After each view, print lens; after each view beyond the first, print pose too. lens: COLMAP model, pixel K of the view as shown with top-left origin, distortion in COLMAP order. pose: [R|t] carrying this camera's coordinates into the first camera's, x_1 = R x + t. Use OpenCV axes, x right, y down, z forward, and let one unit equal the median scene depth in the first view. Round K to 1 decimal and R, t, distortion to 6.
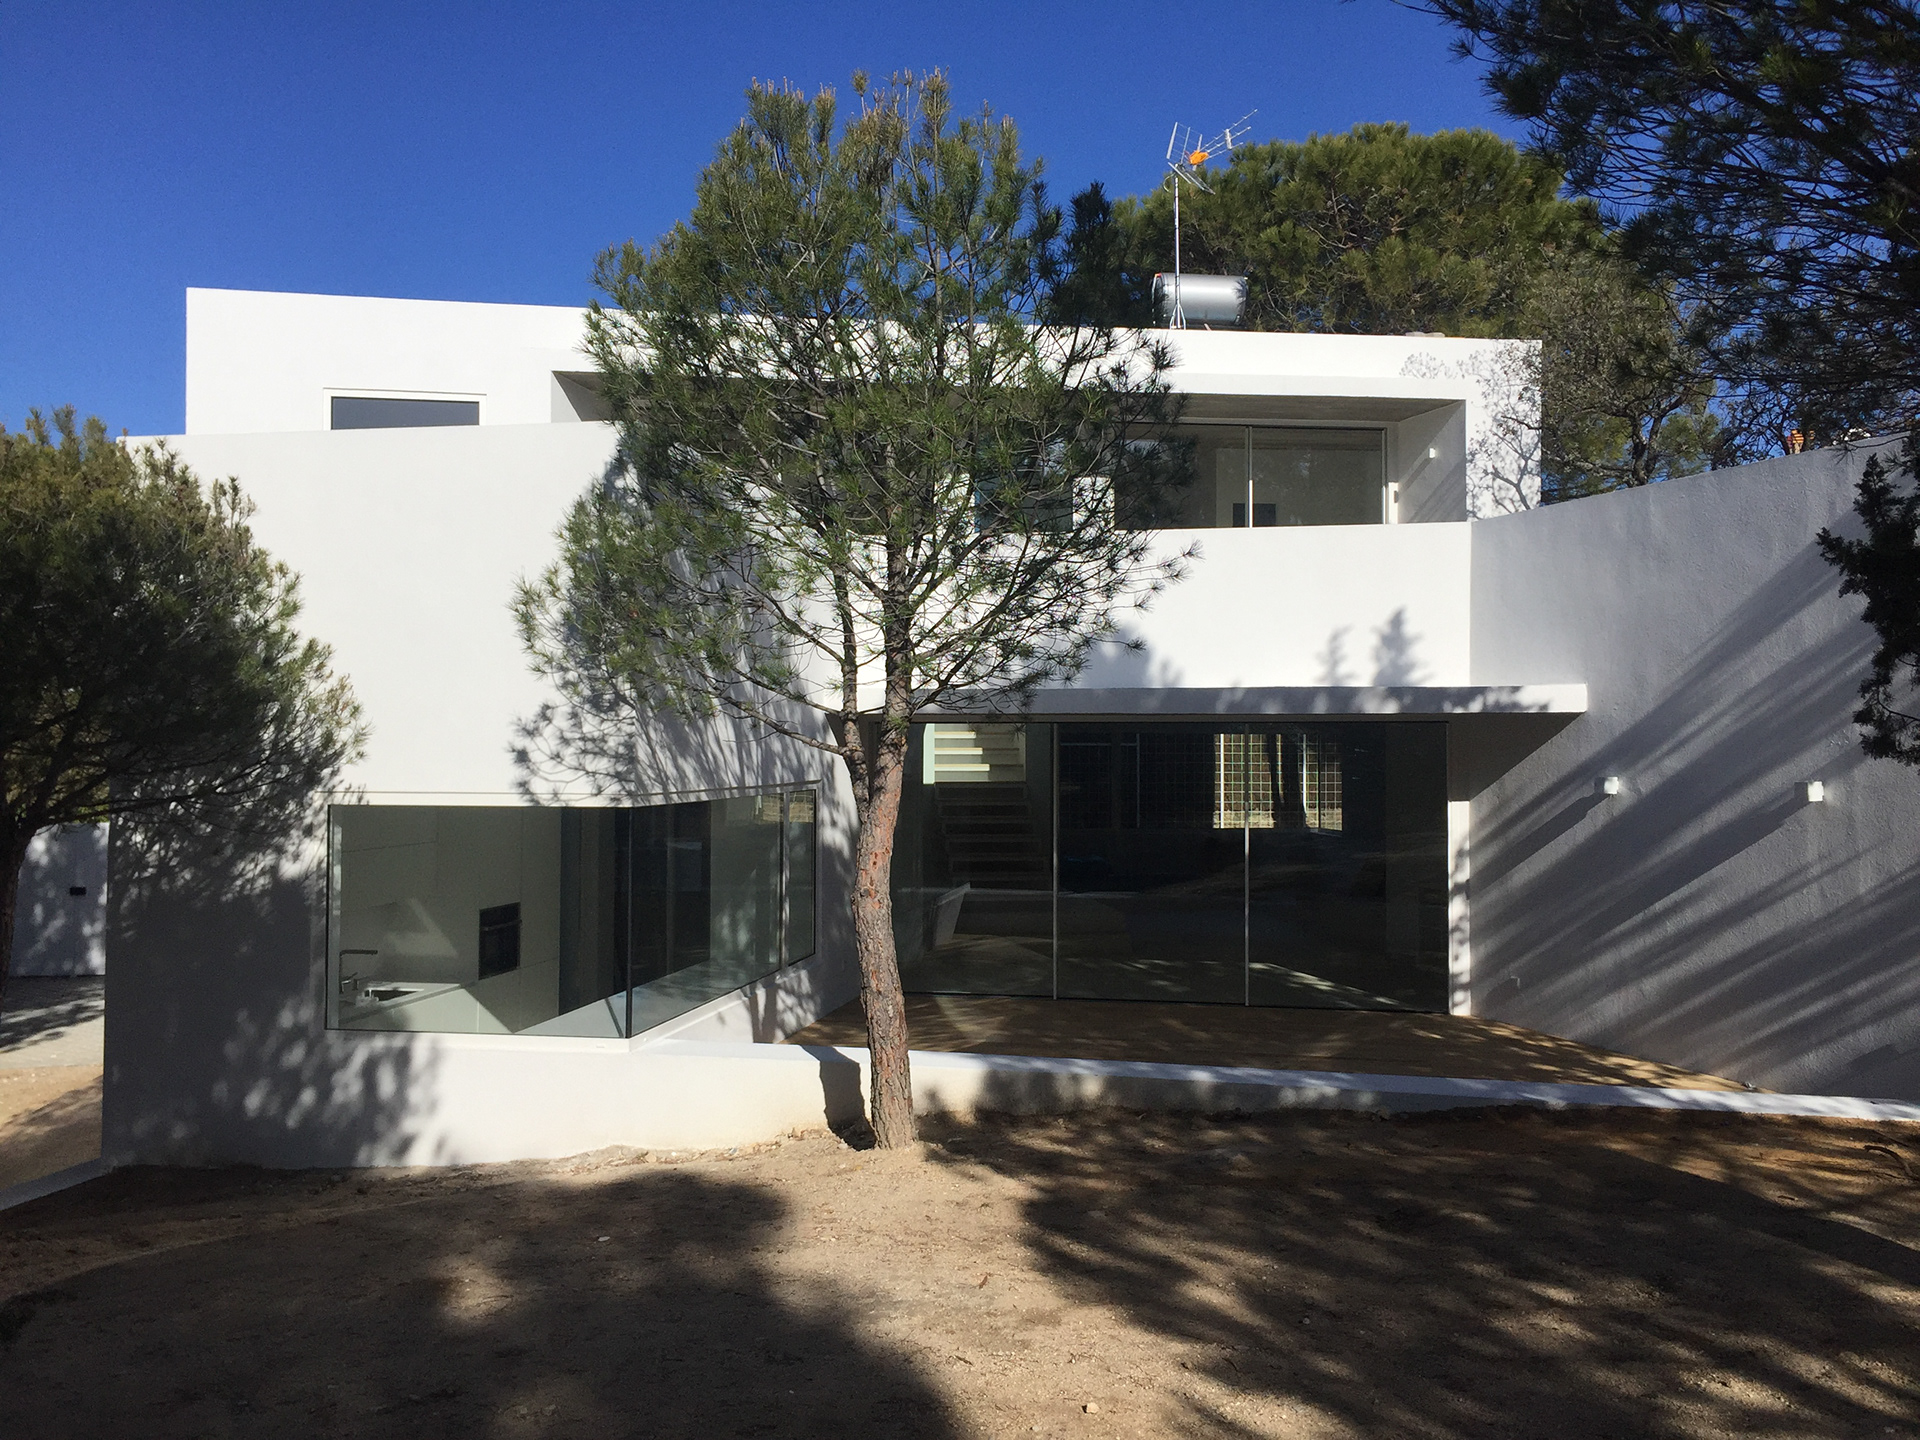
lens RADIAL K [[1639.5, 0, 953.8], [0, 1639.5, 727.9], [0, 0, 1]] dist [0.005101, -0.009150]
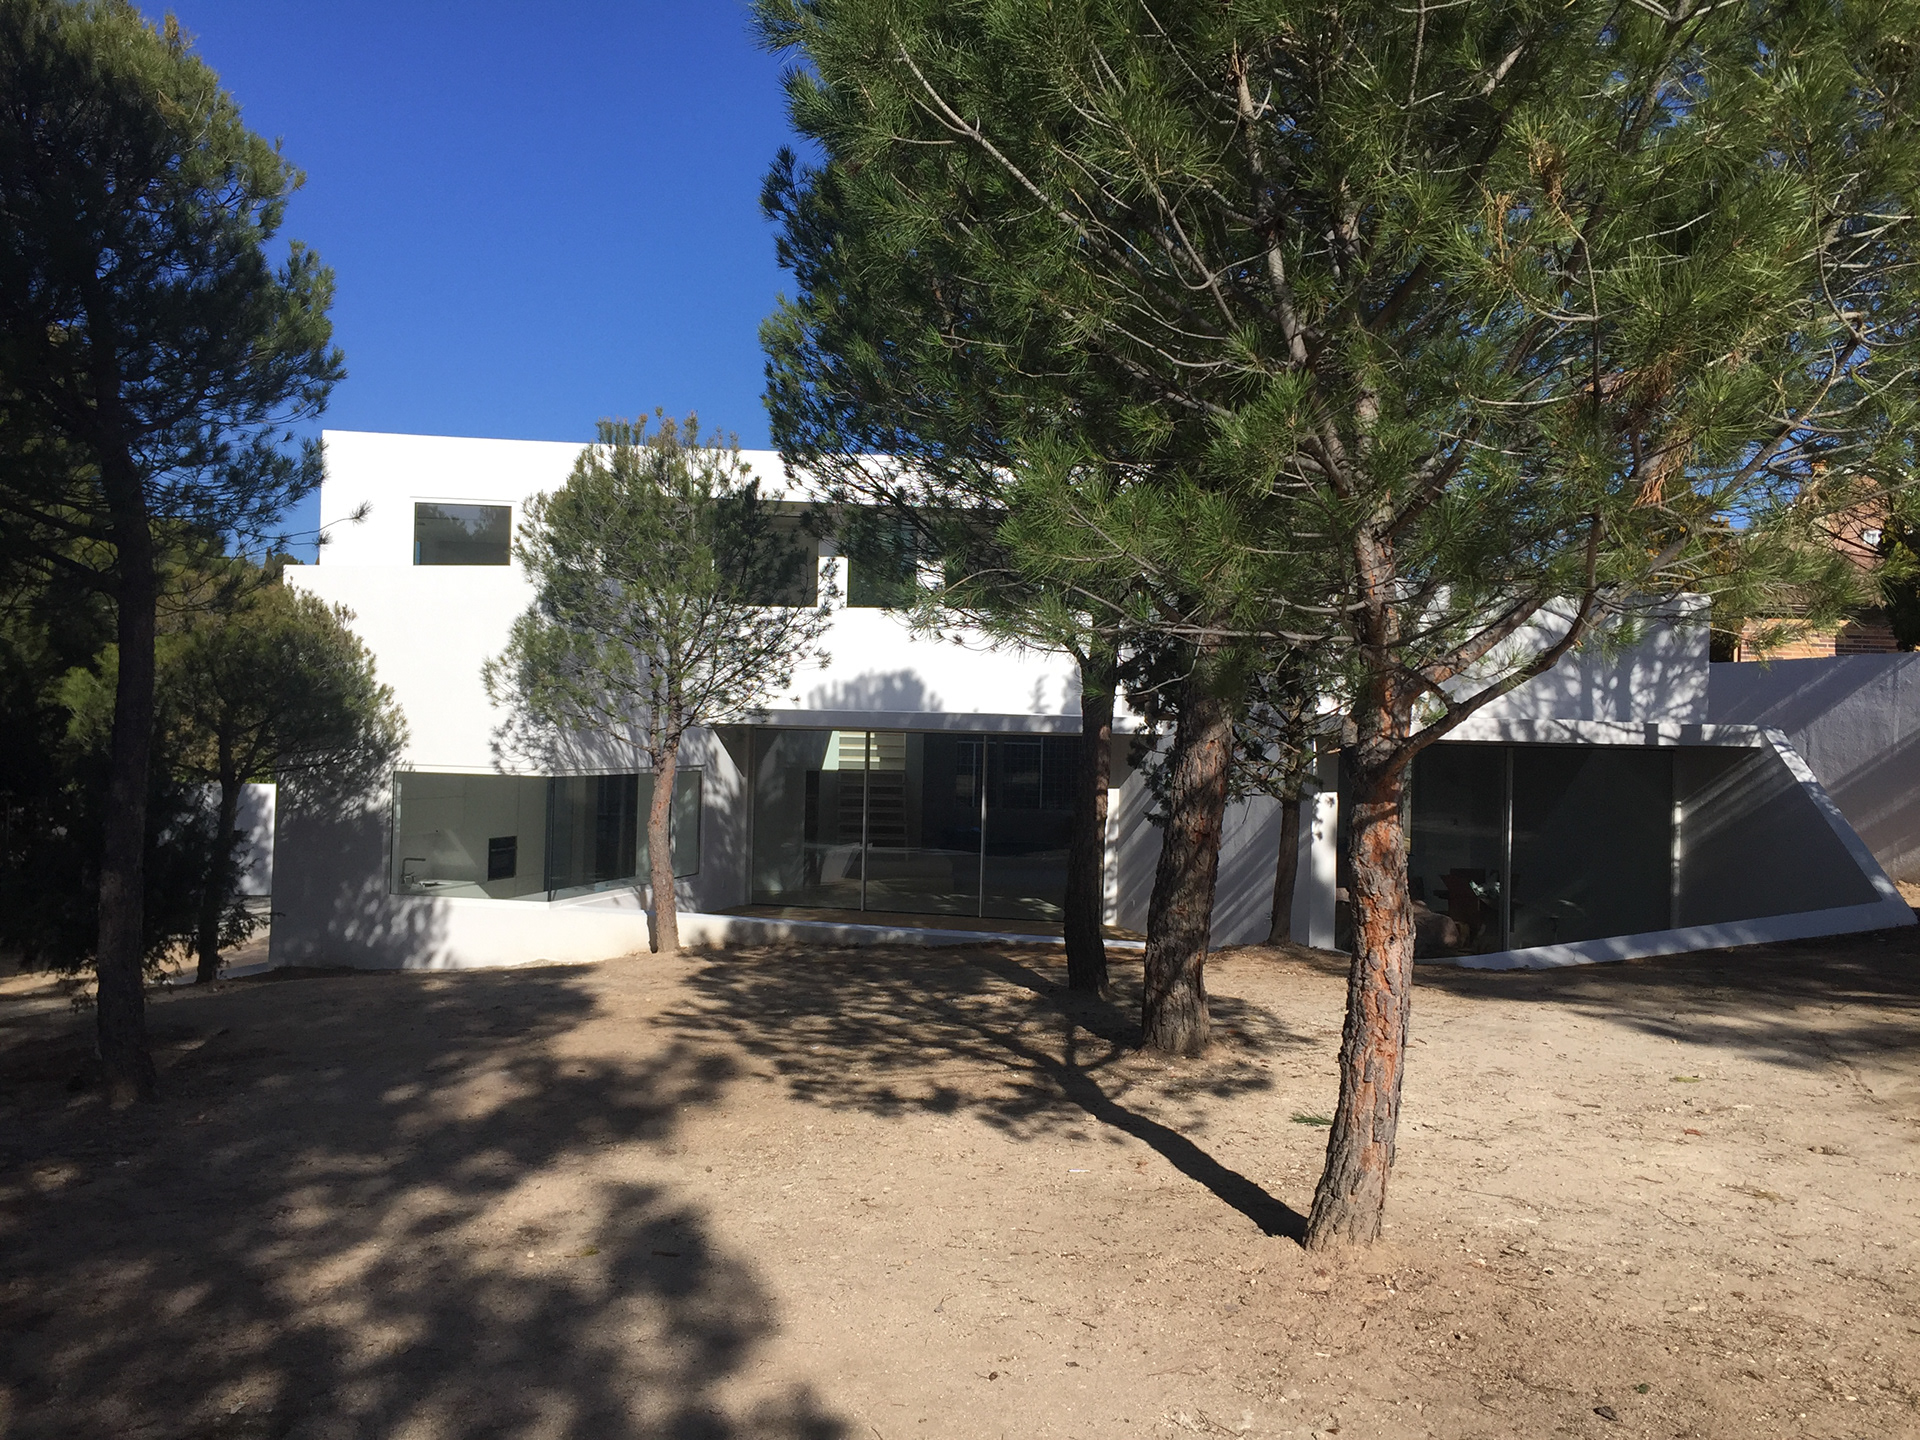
lens RADIAL K [[1639.5, 0, 966.0], [0, 1639.5, 714.3], [0, 0, 1]] dist [0.005101, -0.009150]
pose [[0.997926, 0.022907, -0.060161, 0.368346], [-0.022980, 0.999736, -0.000535, -0.030465], [0.060132, 0.001916, 0.998189, -0.795412]]
